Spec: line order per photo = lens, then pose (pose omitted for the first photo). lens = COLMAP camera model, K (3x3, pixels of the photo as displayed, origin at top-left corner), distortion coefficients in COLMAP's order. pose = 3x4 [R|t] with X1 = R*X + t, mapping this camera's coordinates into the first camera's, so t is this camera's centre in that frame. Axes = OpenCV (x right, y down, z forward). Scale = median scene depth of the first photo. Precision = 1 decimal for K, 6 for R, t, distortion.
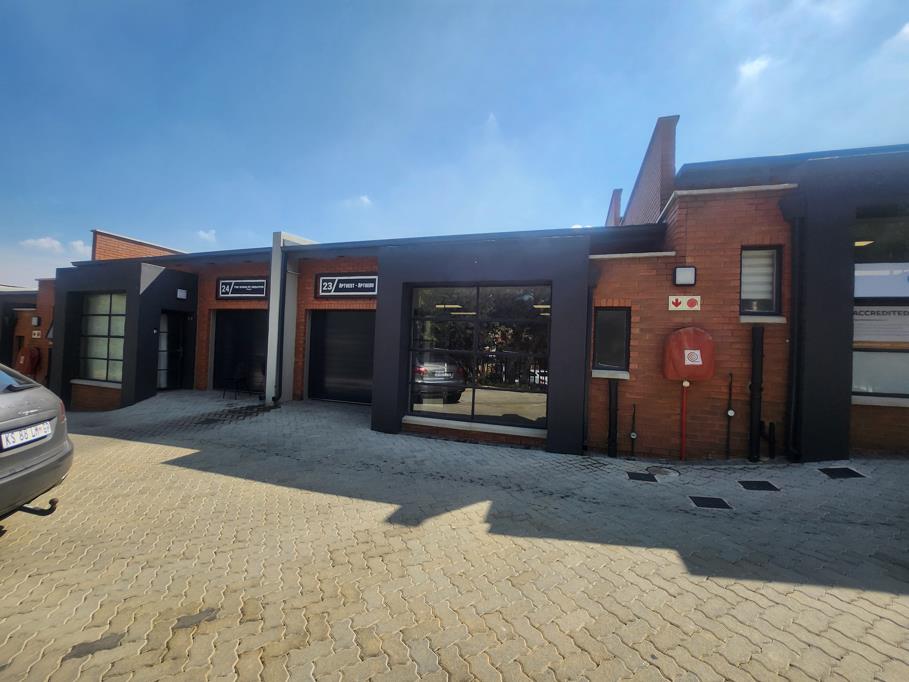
lens RADIAL K [[365.3, 0, 449.2], [0, 365.3, 342.1], [0, 0, 1]] dist [-0.021704, 0.001897]
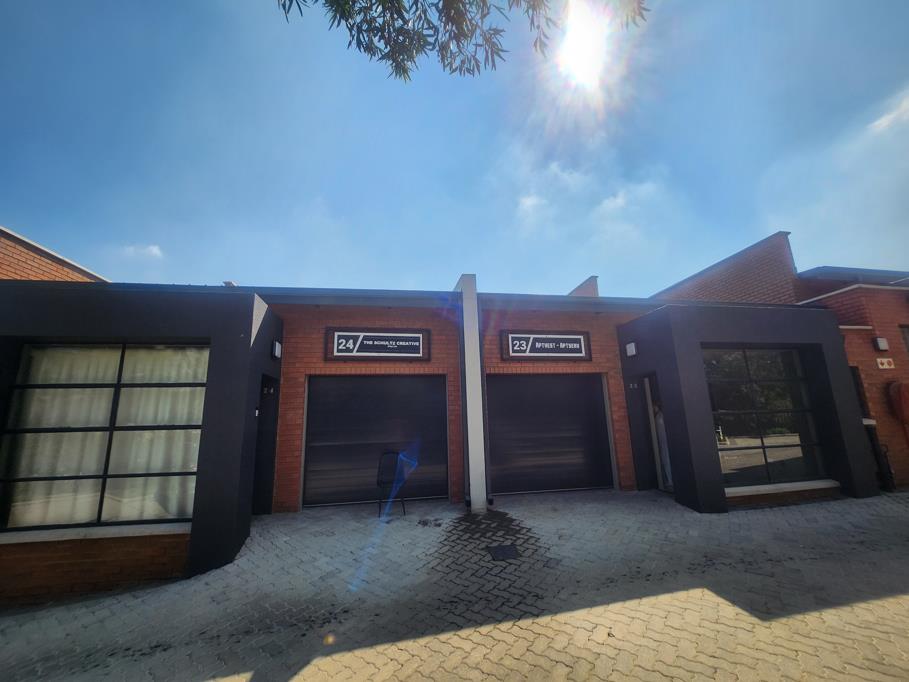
lens RADIAL K [[365.3, 0, 461.6], [0, 365.3, 342.1], [0, 0, 1]] dist [-0.021704, 0.001897]
pose [[0.883555, 0.037018, 0.466863, -0.843306], [0.053618, 0.982321, -0.179364, -0.020603], [-0.465249, 0.183510, 0.865949, 0.352377]]
